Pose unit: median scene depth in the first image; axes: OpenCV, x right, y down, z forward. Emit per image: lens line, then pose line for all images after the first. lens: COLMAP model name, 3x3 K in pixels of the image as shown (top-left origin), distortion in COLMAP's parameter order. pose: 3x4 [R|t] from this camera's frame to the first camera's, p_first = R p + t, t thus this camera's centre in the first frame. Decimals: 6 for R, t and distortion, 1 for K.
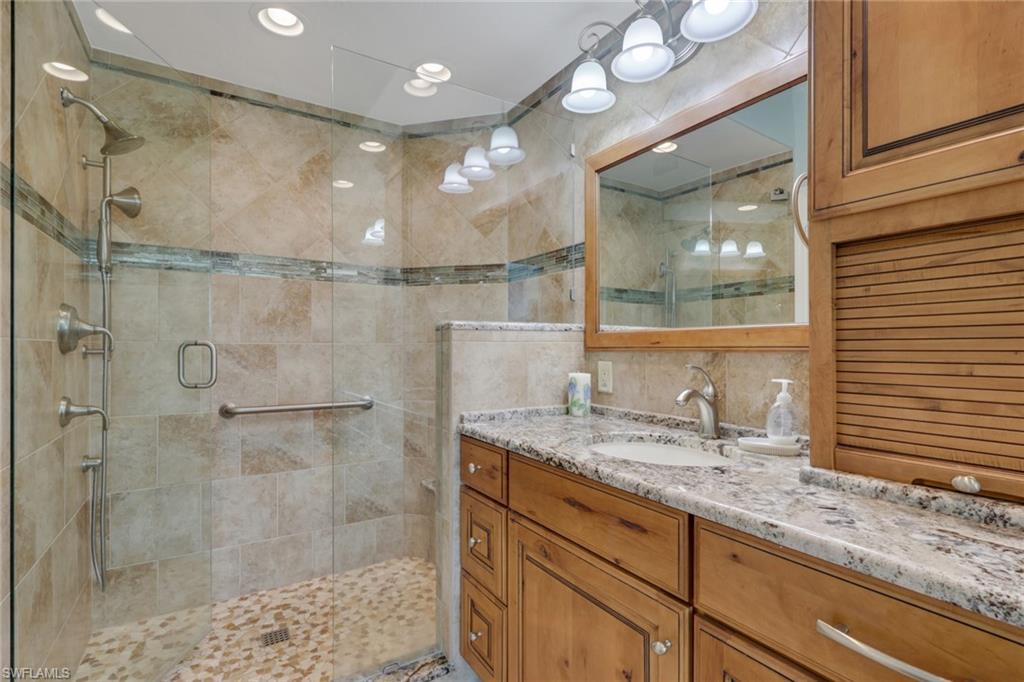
lens RADIAL K [[493.3, 0, 517.1], [0, 493.3, 347.5], [0, 0, 1]] dist [-0.000629, -0.000081]
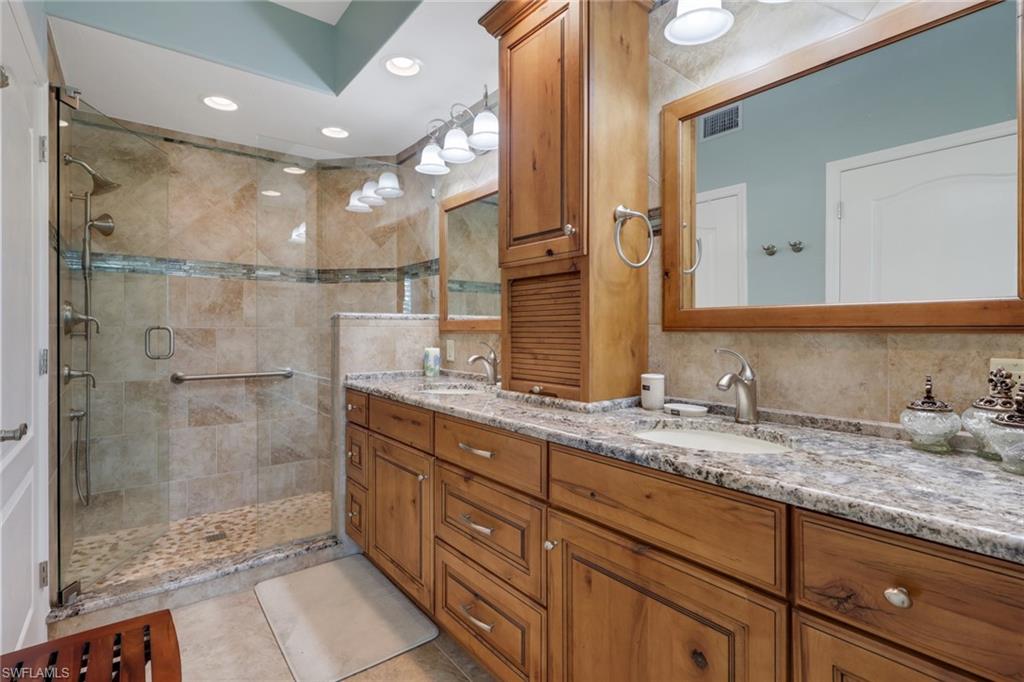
lens RADIAL K [[493.3, 0, 506.6], [0, 493.3, 331.5], [0, 0, 1]] dist [-0.000629, -0.000081]
pose [[0.995655, 0.000175, 0.093117, 0.196332], [-0.000350, 0.999998, 0.001863, -0.000032], [-0.093117, -0.001887, 0.995653, -0.461396]]
